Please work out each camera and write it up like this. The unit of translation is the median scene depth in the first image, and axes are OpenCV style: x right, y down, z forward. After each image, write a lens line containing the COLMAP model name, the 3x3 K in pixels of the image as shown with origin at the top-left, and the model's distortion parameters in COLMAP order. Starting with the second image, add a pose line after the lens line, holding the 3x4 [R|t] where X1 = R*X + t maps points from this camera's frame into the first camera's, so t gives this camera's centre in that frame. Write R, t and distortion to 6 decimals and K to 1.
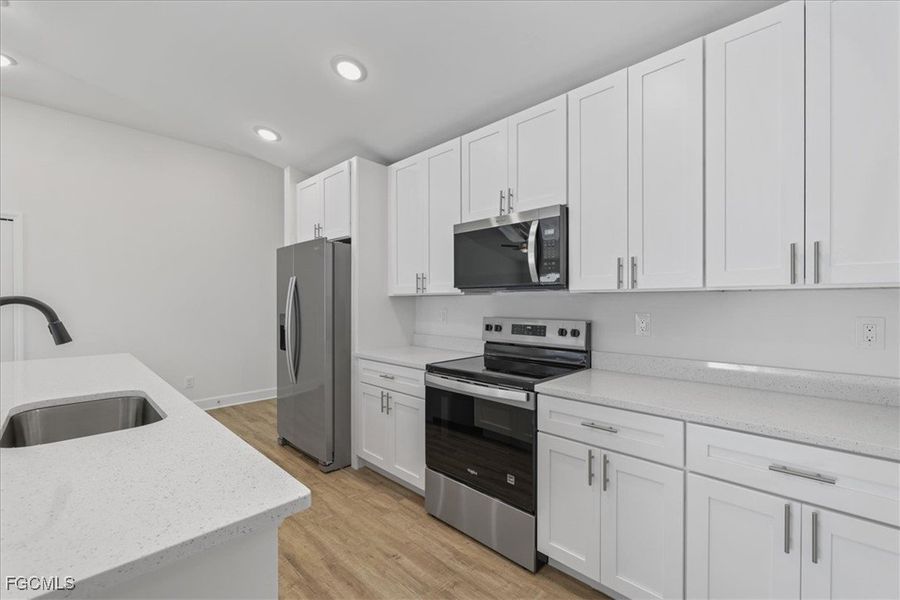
lens RADIAL K [[377.5, 0, 446.7], [0, 377.5, 300.1], [0, 0, 1]] dist [-0.000542, -0.000119]
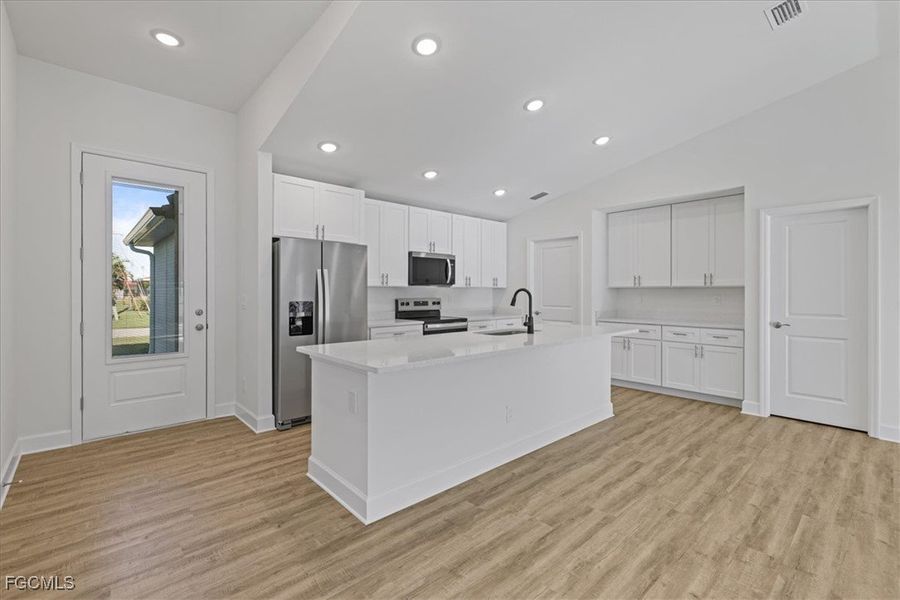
lens RADIAL K [[401.9, 0, 450.0], [0, 401.9, 293.1], [0, 0, 1]] dist [-0.000475, 0.000026]
pose [[0.052773, 0.000538, 0.998606, -2.088874], [-0.000649, 1.000000, -0.000505, 0.019699], [-0.998606, -0.000621, 0.052773, 0.703013]]
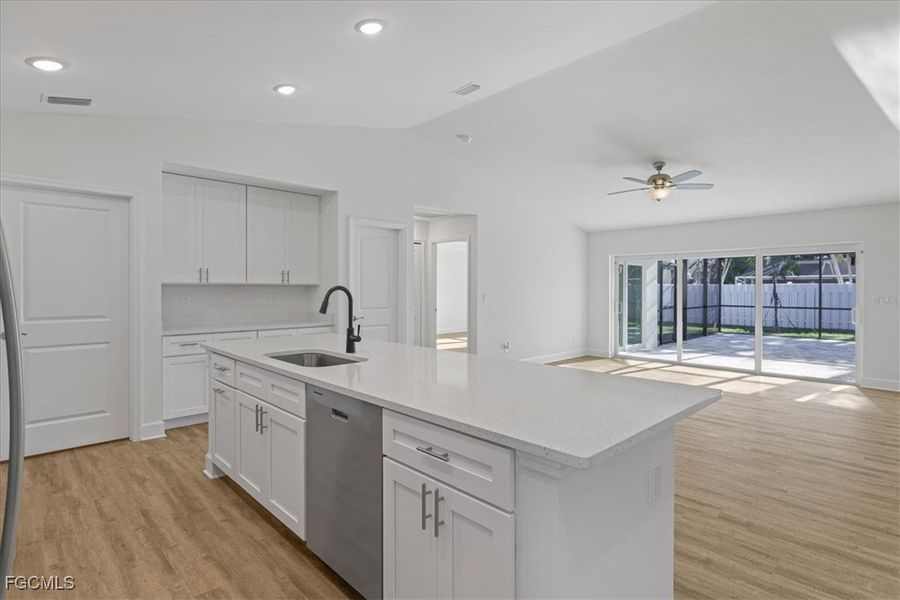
lens RADIAL K [[456.9, 0, 453.0], [0, 456.9, 291.5], [0, 0, 1]] dist [0.000823, 0.000167]
pose [[-0.999636, 0.003132, 0.026805, -0.886384], [0.003263, 0.999983, 0.004844, 0.010318], [-0.026789, 0.004930, -0.999629, 1.624117]]
